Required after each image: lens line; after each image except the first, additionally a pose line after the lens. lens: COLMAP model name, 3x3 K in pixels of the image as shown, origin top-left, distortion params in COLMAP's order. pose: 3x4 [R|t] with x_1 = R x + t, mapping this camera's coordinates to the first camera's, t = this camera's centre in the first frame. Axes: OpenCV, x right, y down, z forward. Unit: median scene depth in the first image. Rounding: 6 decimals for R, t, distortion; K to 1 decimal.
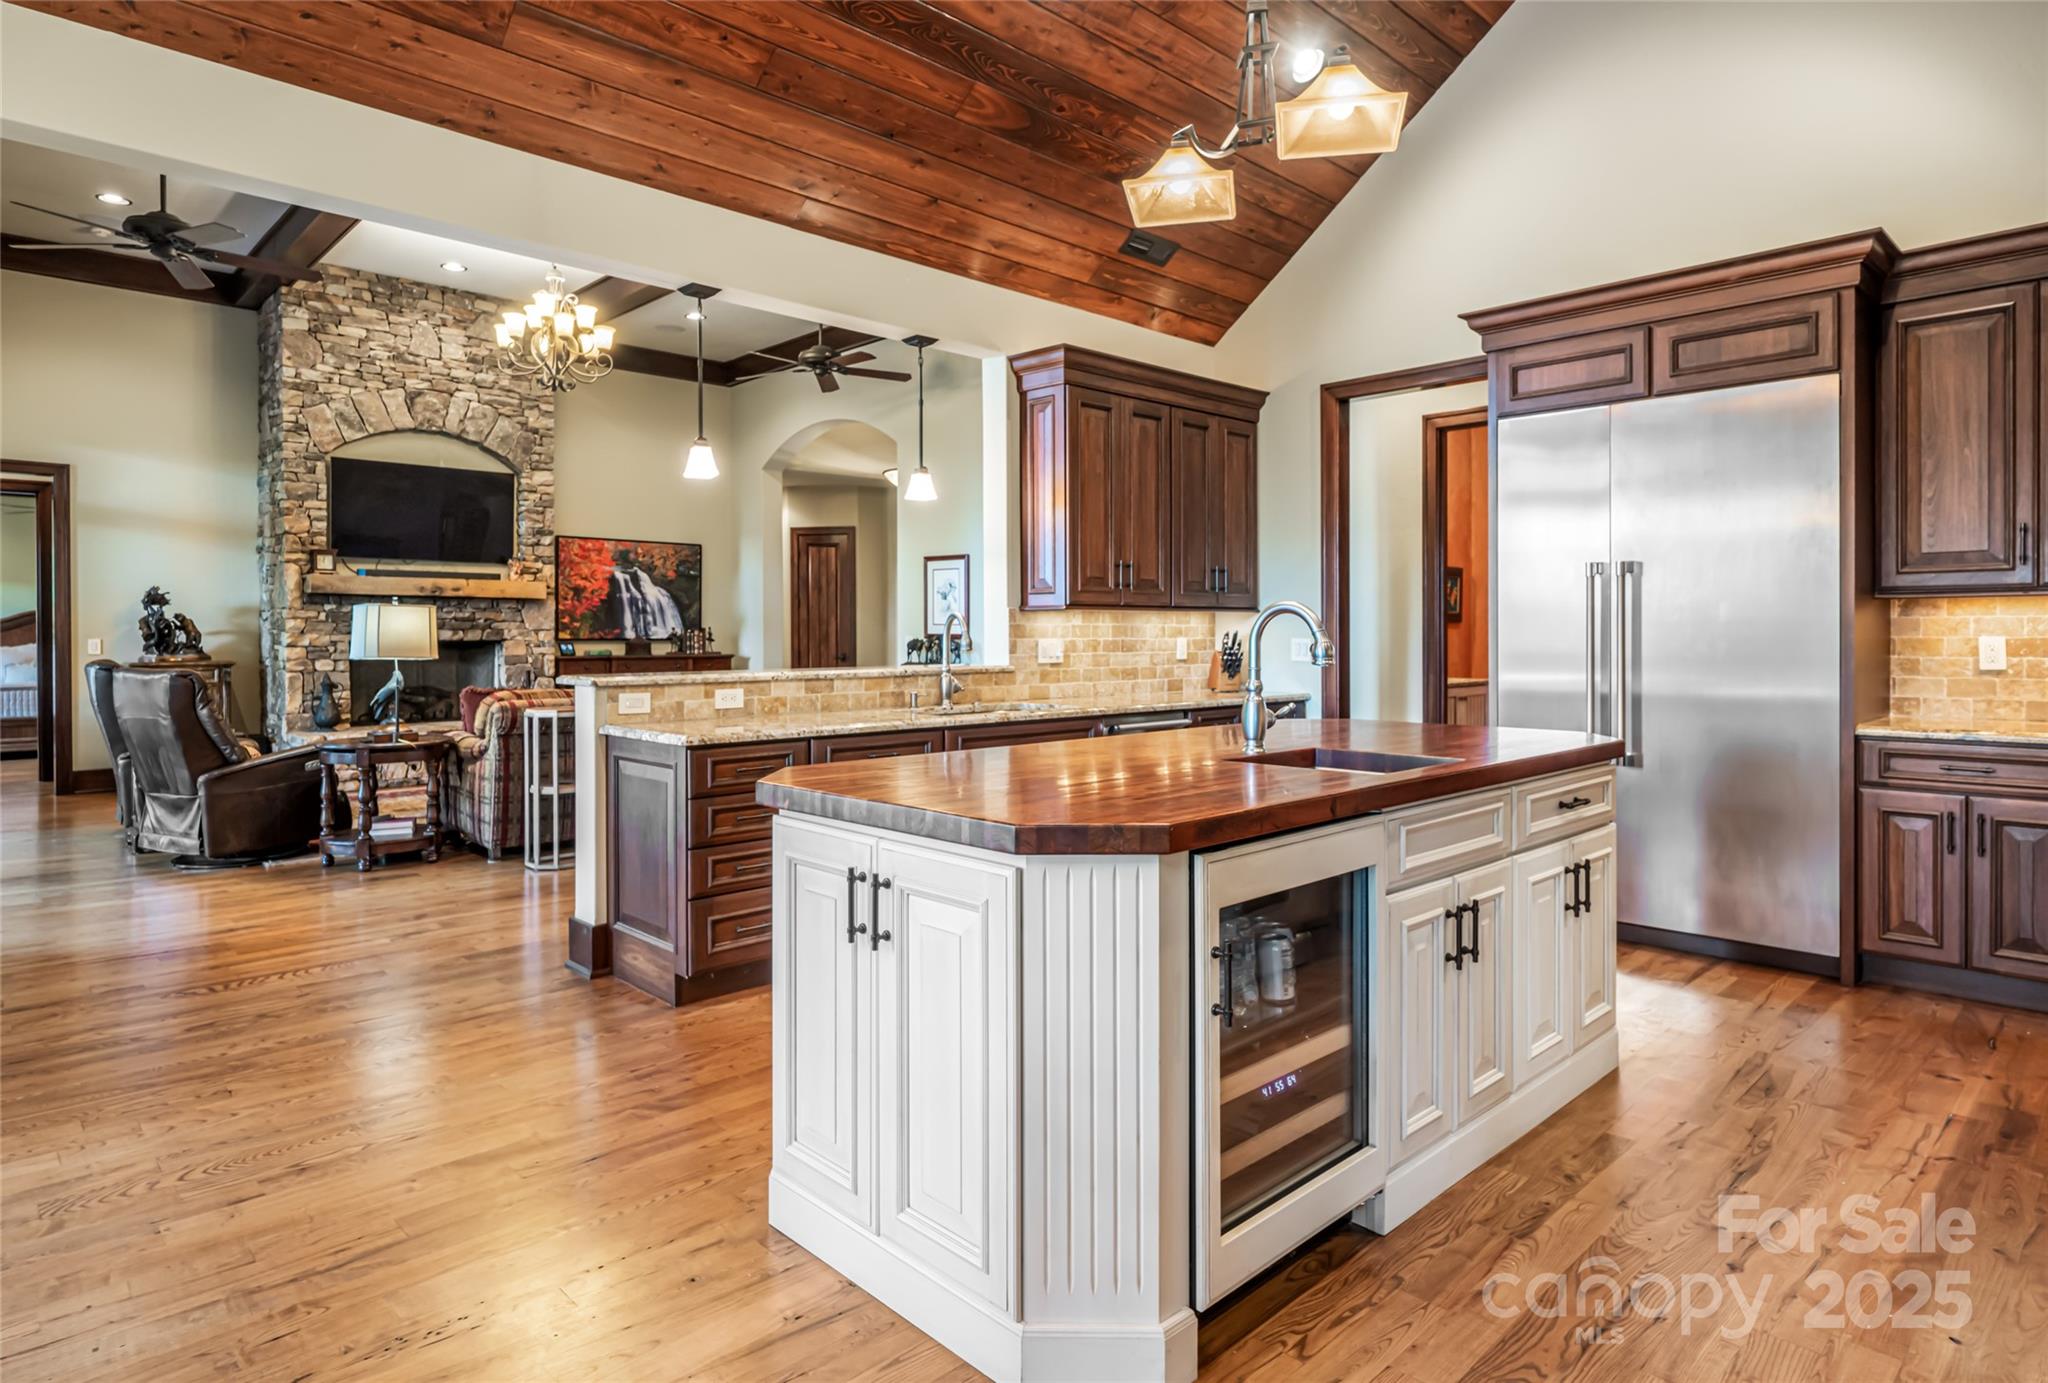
lens RADIAL K [[1128.9, 0, 1037.3], [0, 1128.9, 644.5], [0, 0, 1]] dist [-0.004997, -0.000459]
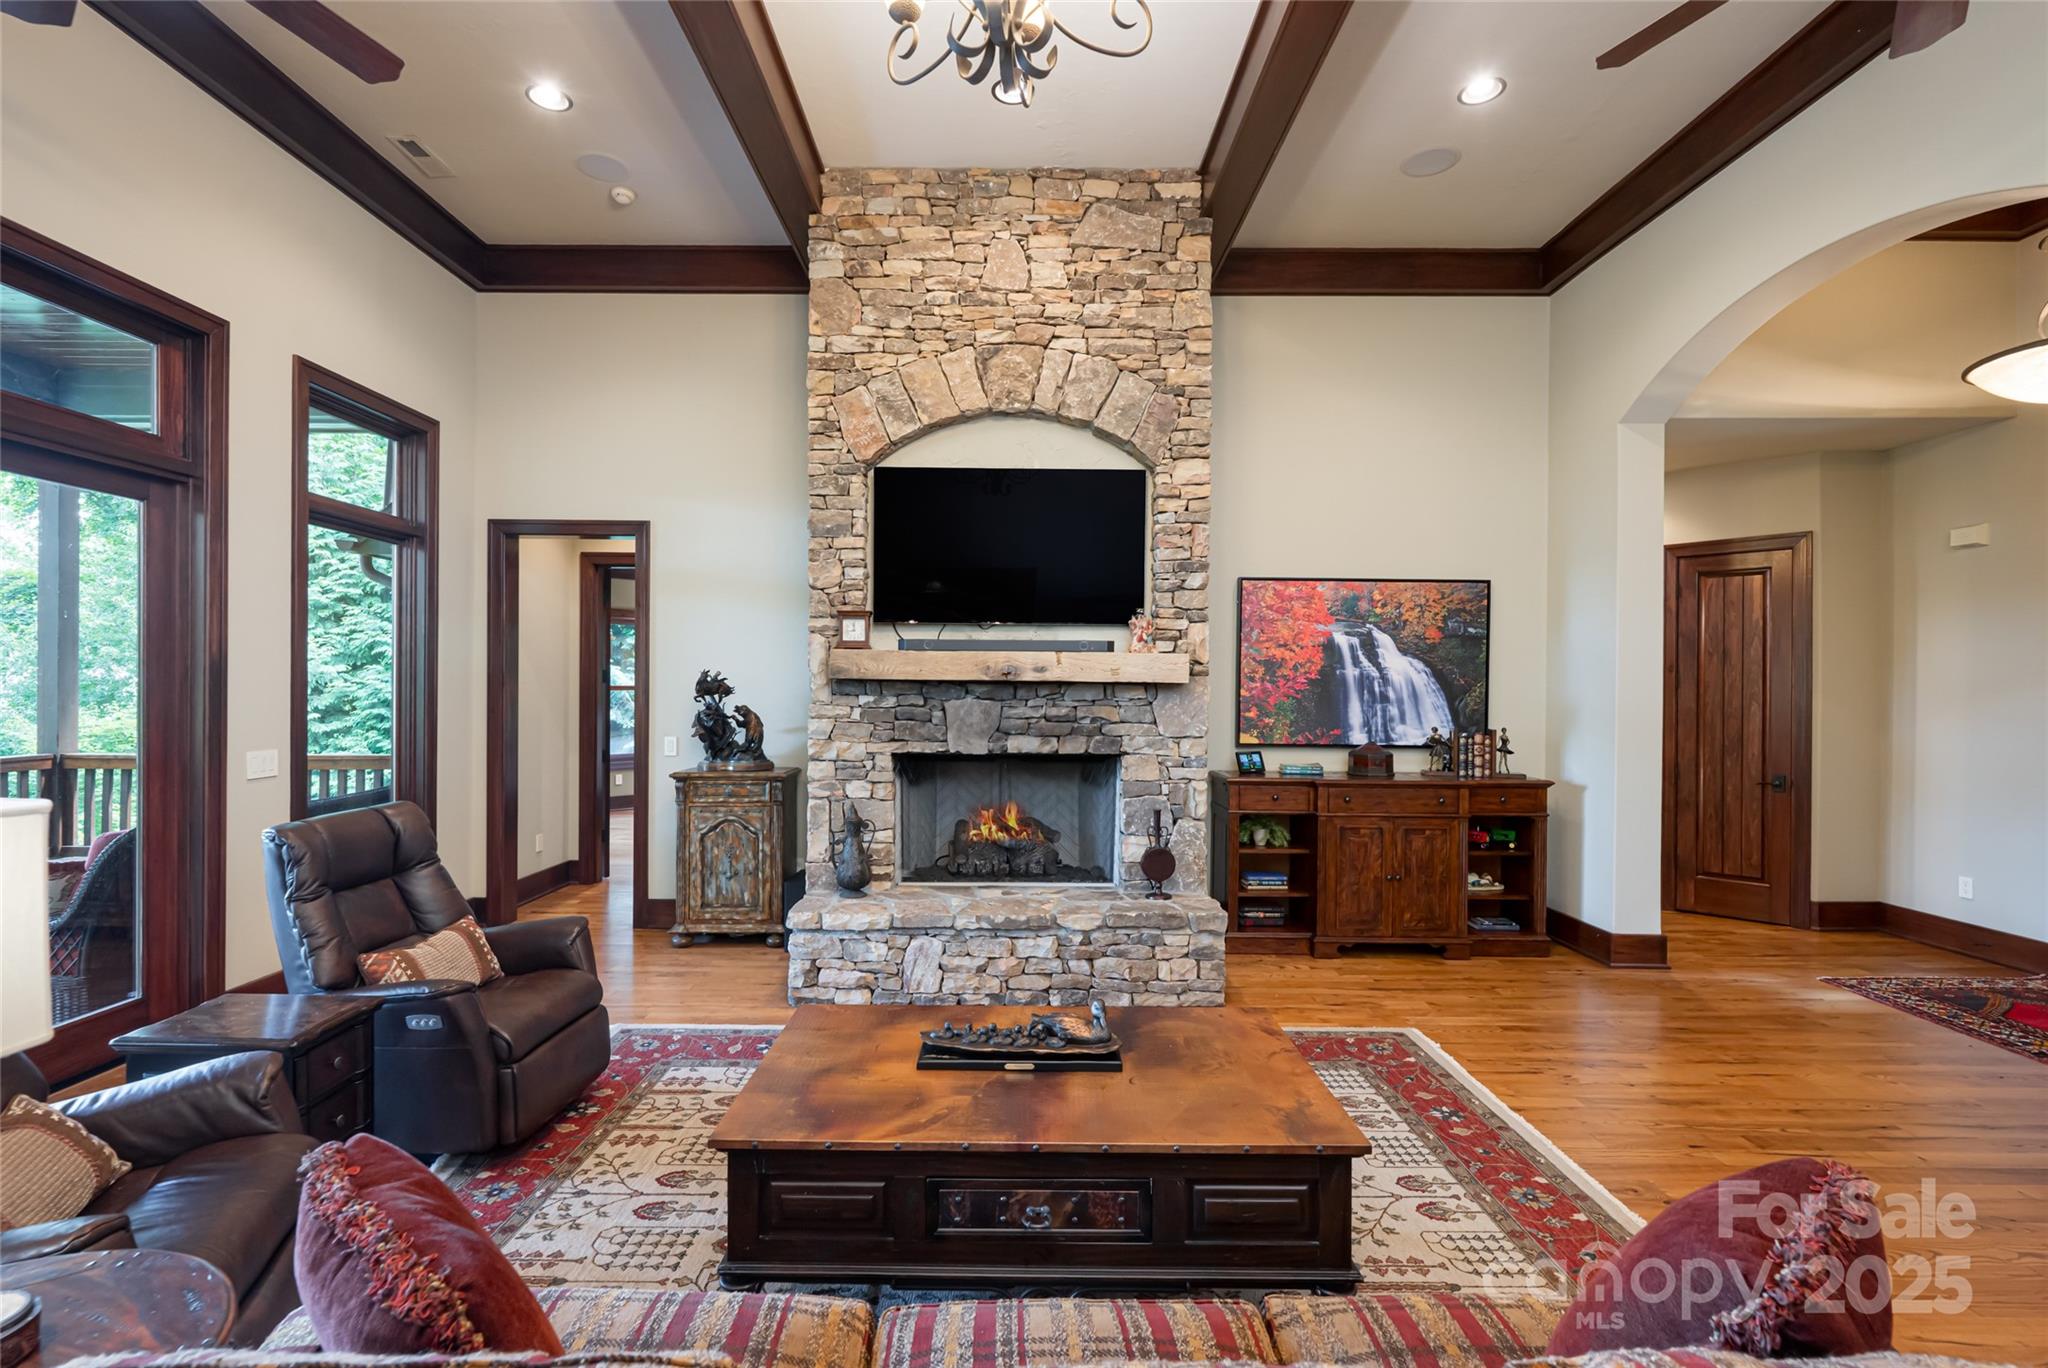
lens RADIAL K [[918.6, 0, 1020.8], [0, 918.6, 695.2], [0, 0, 1]] dist [0.000593, -0.000455]
pose [[0.721440, 0.010482, -0.692397, -0.184405], [-0.014647, 0.999893, -0.000125, -0.034368], [0.692322, 0.010232, 0.721516, 0.630431]]
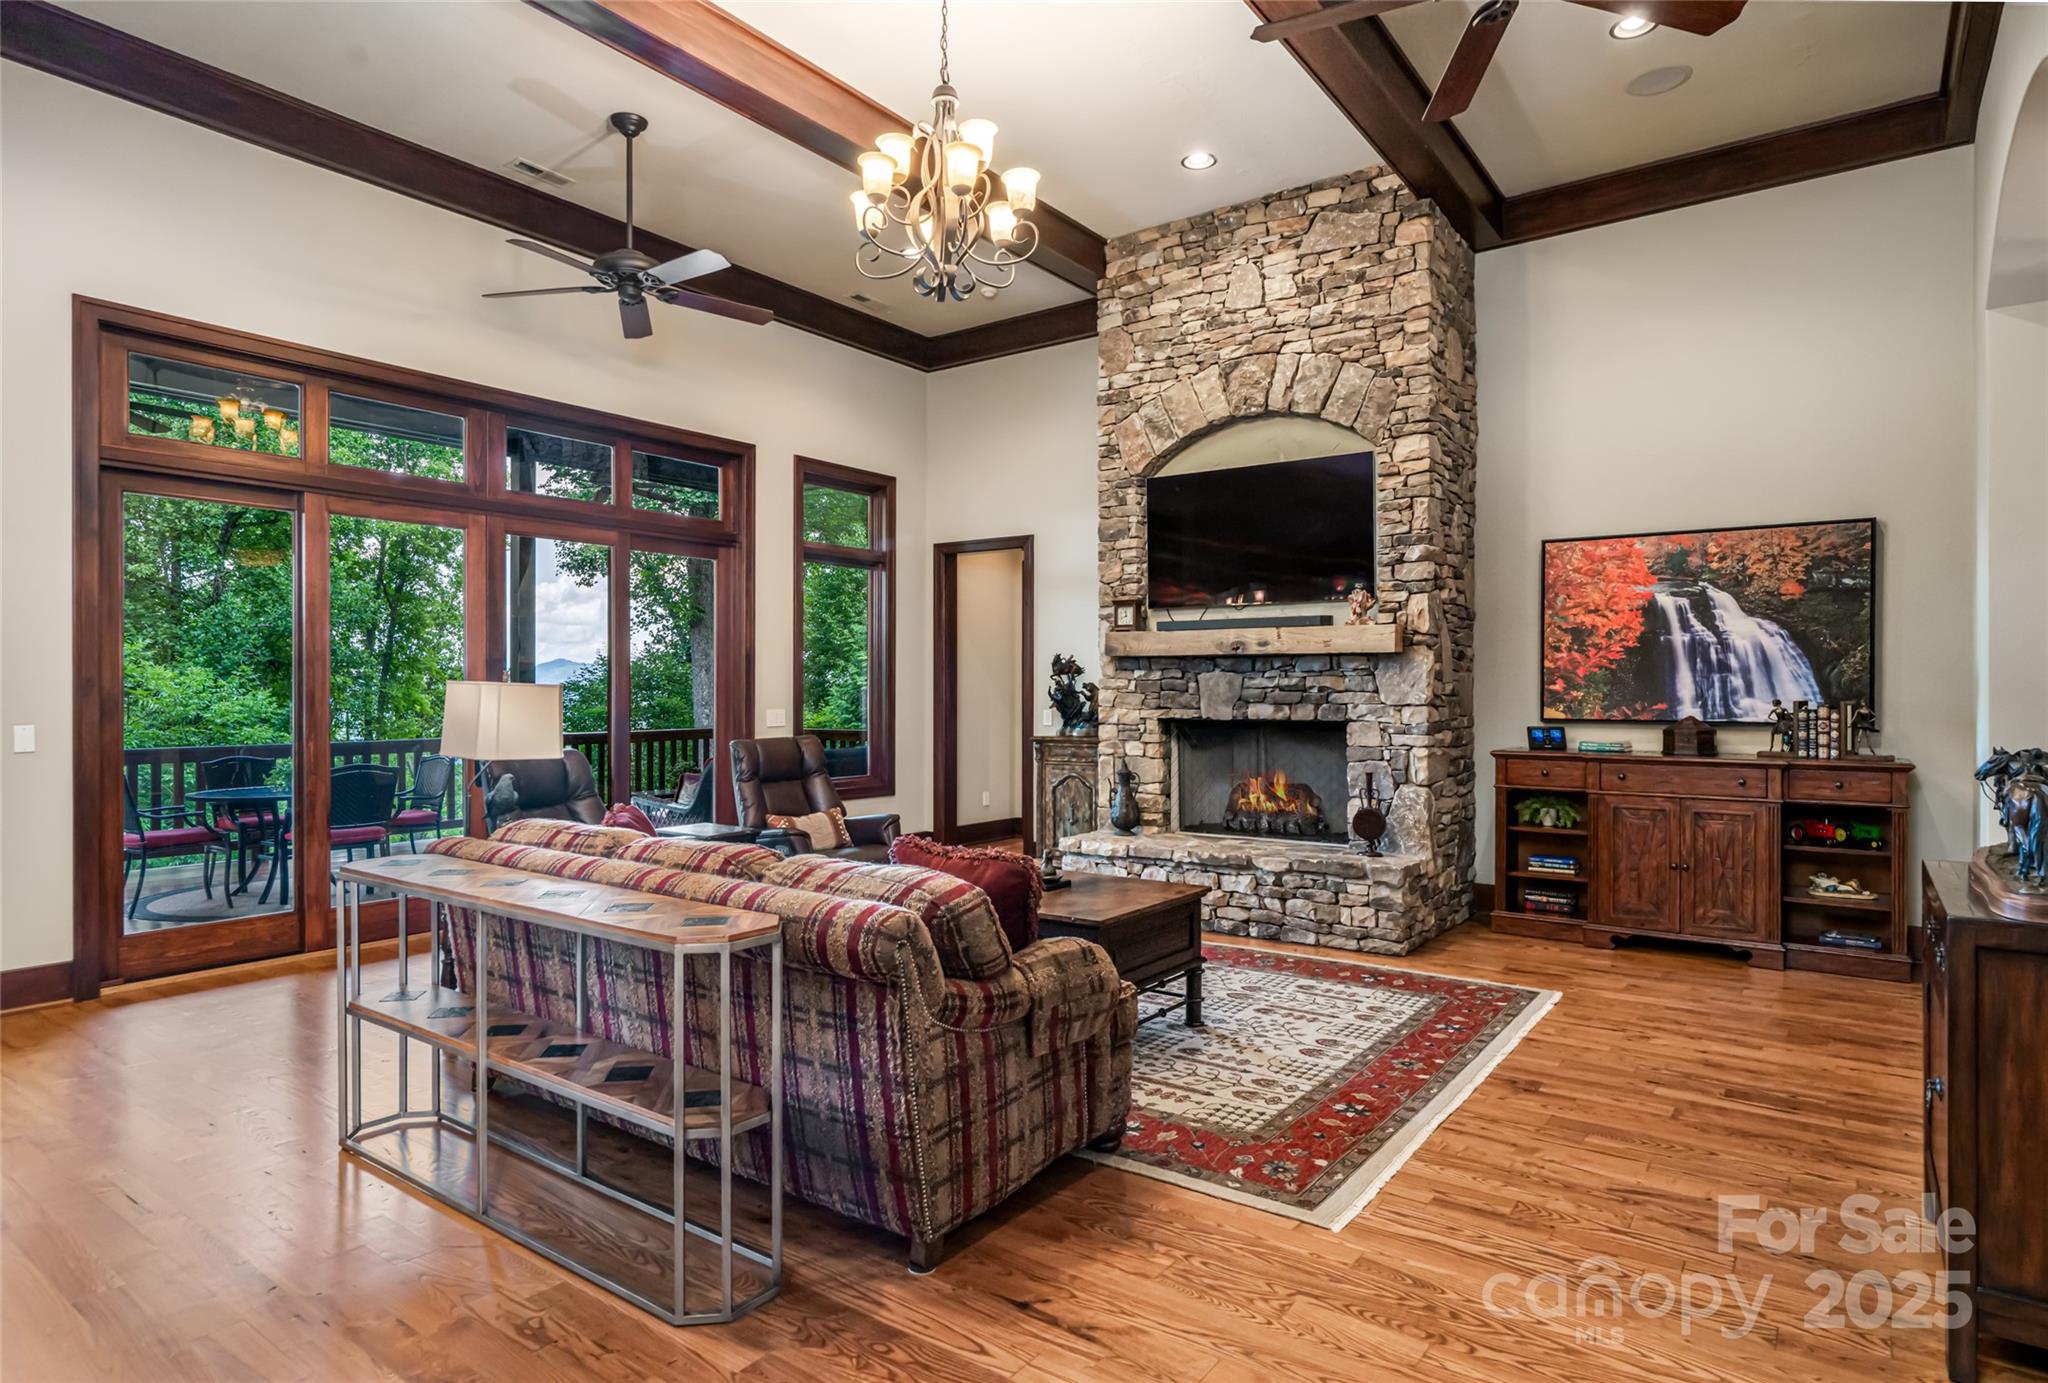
lens RADIAL K [[1131.6, 0, 1033.3], [0, 1131.6, 693.7], [0, 0, 1]] dist [-0.002005, -0.001817]
pose [[0.180330, 0.004185, -0.983597, 0.114275], [-0.010015, 0.999947, 0.002418, -0.019164], [0.983555, 0.009415, 0.180362, 0.729569]]
